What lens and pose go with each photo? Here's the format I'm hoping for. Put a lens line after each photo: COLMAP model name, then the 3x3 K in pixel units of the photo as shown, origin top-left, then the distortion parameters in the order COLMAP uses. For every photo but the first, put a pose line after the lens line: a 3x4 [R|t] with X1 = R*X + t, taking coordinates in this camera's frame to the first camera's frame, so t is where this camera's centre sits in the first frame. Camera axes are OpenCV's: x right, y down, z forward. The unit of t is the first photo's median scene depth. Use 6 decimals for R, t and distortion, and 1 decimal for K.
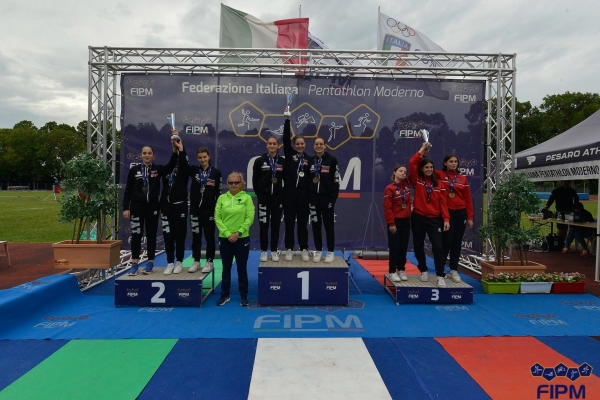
lens RADIAL K [[294.6, 0, 304.8], [0, 294.6, 188.6], [0, 0, 1]] dist [-0.003201, -0.000490]
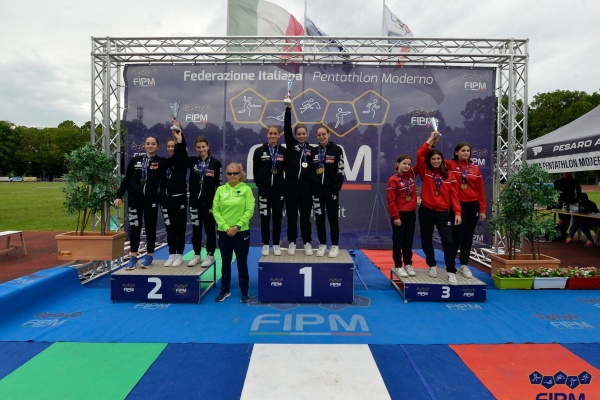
lens RADIAL K [[274.2, 0, 305.6], [0, 274.2, 183.1], [0, 0, 1]] dist [-0.014119, -0.000280]
pose [[0.999622, -0.001095, -0.027472, 0.016385], [0.001453, 0.999914, 0.013013, -0.000566], [0.027456, -0.013048, 0.999538, 0.109248]]
